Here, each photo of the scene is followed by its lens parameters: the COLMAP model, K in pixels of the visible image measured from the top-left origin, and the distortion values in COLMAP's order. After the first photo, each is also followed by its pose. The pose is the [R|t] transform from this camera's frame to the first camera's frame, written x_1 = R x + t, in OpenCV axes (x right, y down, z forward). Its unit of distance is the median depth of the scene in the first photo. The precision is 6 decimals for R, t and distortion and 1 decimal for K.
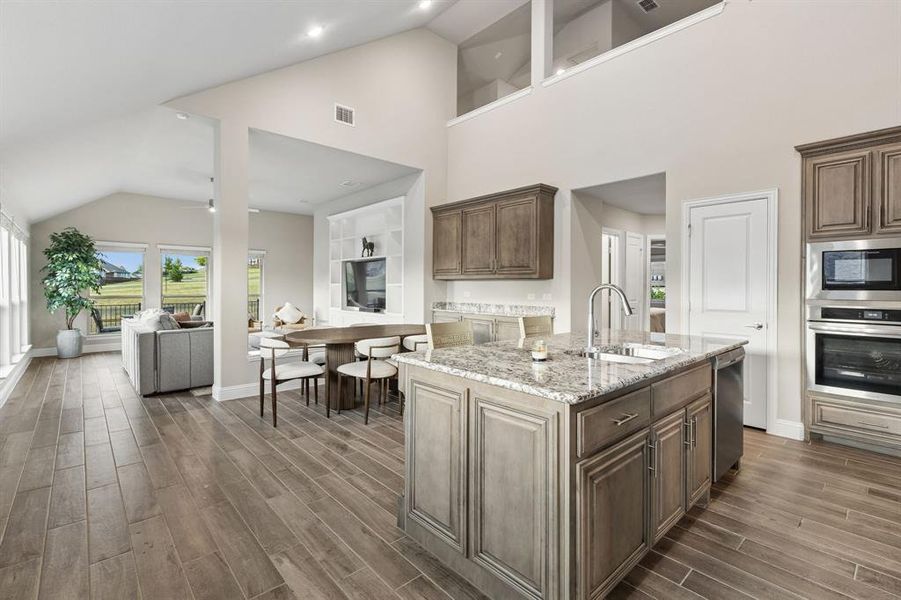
lens RADIAL K [[416.9, 0, 459.0], [0, 416.9, 286.5], [0, 0, 1]] dist [0.002007, 0.000253]
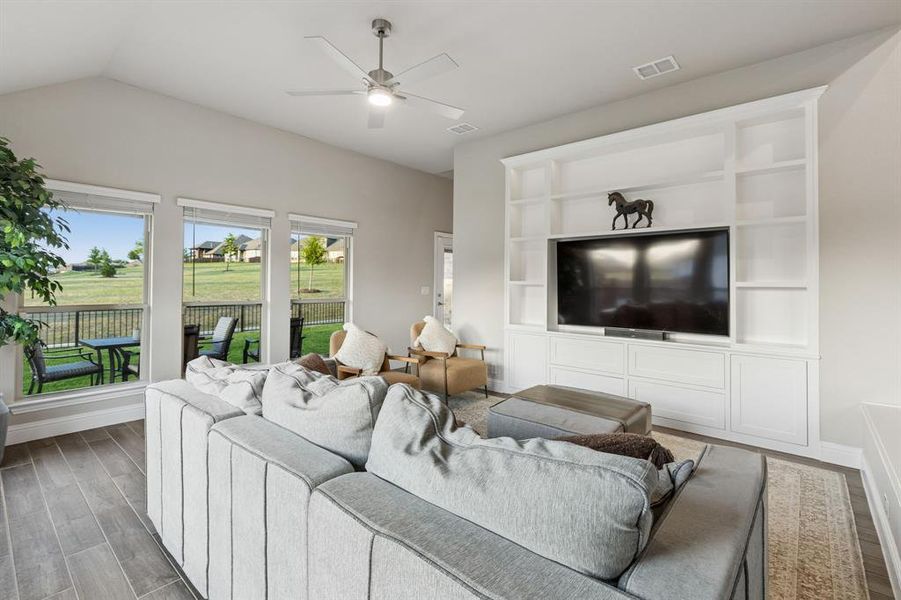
lens RADIAL K [[416.9, 0, 459.0], [0, 416.9, 286.5], [0, 0, 1]] dist [0.002007, 0.000253]
pose [[0.992638, 0.003579, 0.121065, -0.553084], [-0.004265, 0.999976, 0.005406, -0.003456], [-0.121043, -0.005883, 0.992630, 0.583945]]
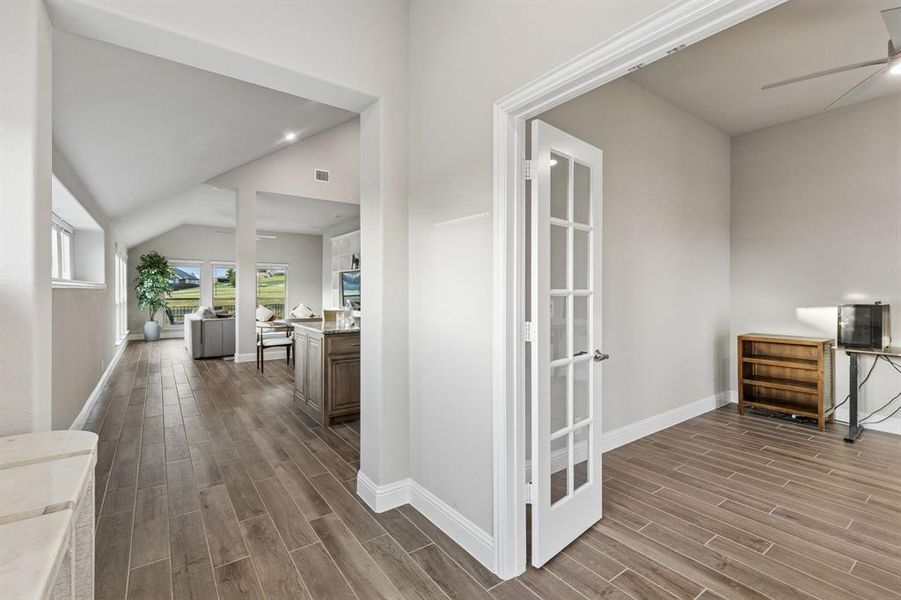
lens RADIAL K [[416.9, 0, 459.0], [0, 416.9, 286.5], [0, 0, 1]] dist [0.002007, 0.000253]
pose [[0.993747, -0.003424, -0.111605, 0.295333], [0.002246, 0.999940, -0.010683, 0.000154], [0.111635, 0.010365, 0.993695, -0.329071]]
